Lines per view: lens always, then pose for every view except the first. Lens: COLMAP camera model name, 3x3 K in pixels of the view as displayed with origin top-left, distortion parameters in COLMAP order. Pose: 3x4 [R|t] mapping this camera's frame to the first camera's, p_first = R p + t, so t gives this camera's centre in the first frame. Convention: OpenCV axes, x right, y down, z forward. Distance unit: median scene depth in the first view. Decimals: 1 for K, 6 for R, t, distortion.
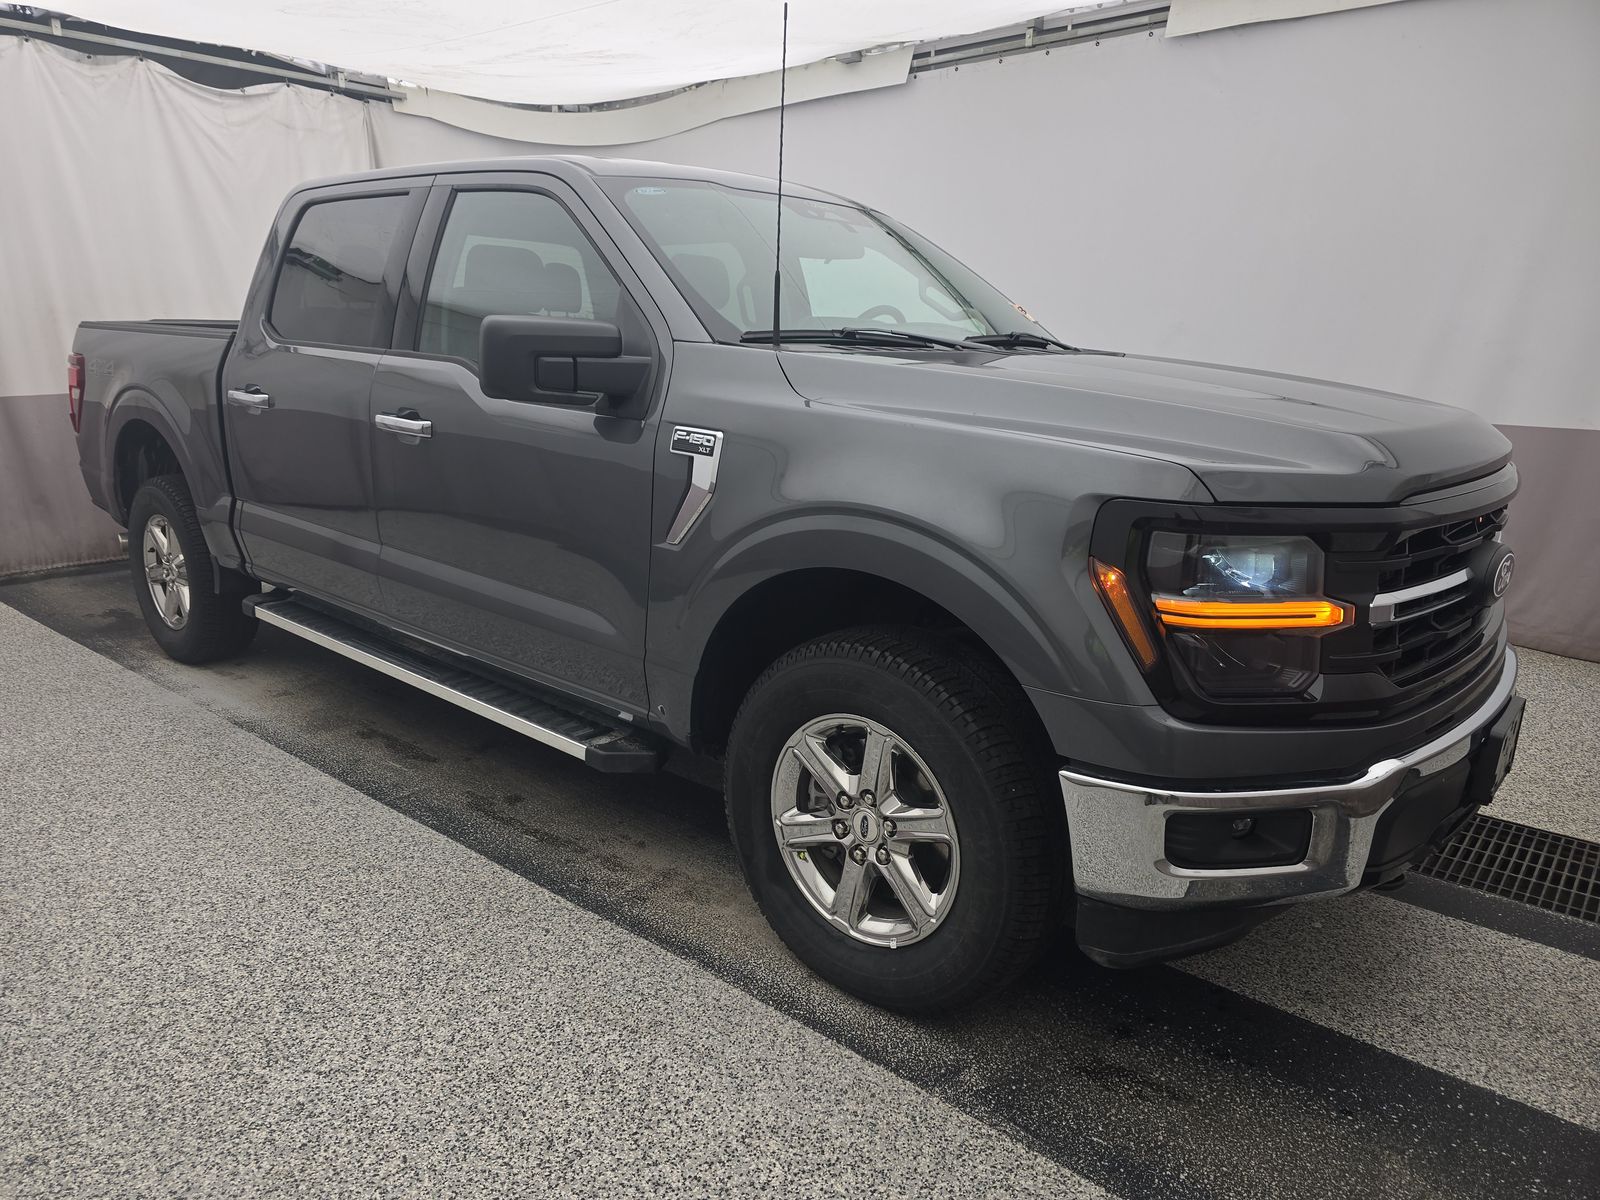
lens RADIAL K [[1102.4, 0, 791.8], [0, 1102.4, 603.5], [0, 0, 1]] dist [0.065286, -0.053668]
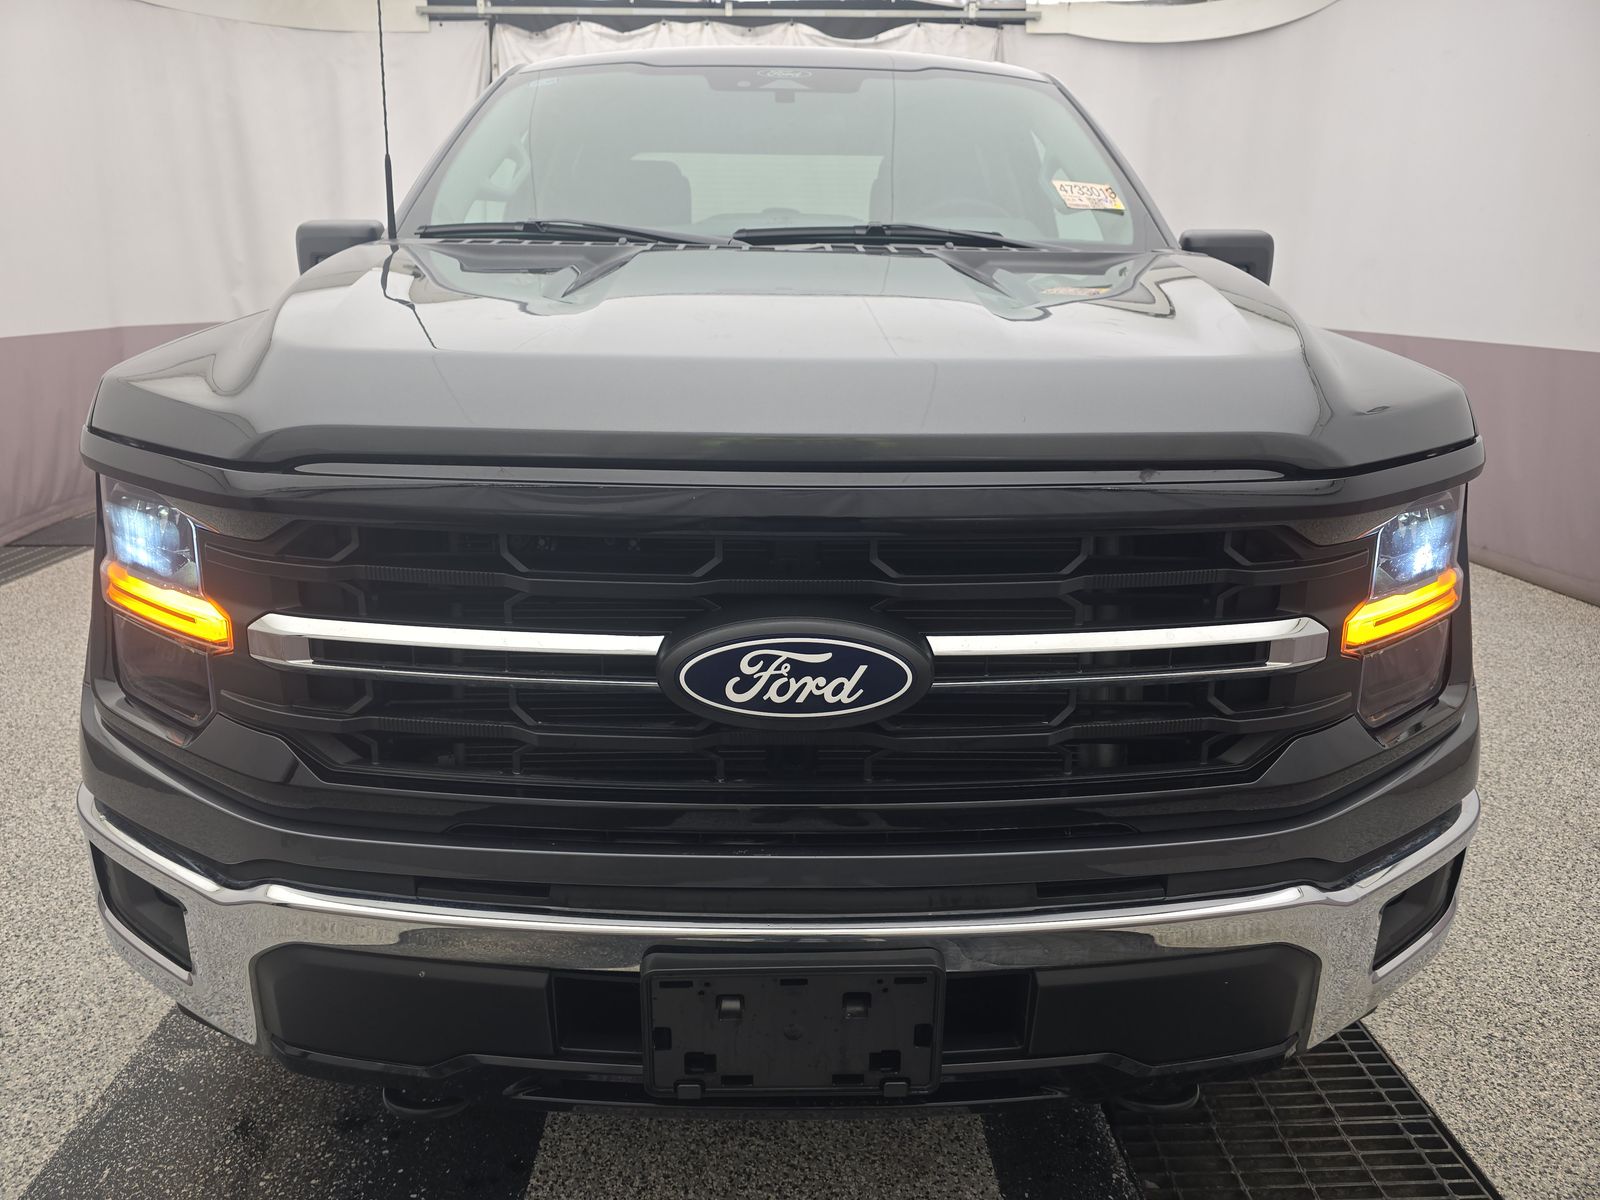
lens RADIAL K [[1102.4, 0, 791.8], [0, 1102.4, 603.5], [0, 0, 1]] dist [0.065286, -0.053668]
pose [[0.656113, 0.208898, -0.725174, 0.392938], [-0.177516, 0.976683, 0.120739, -0.046968], [0.733487, 0.049512, 0.677898, 0.269853]]
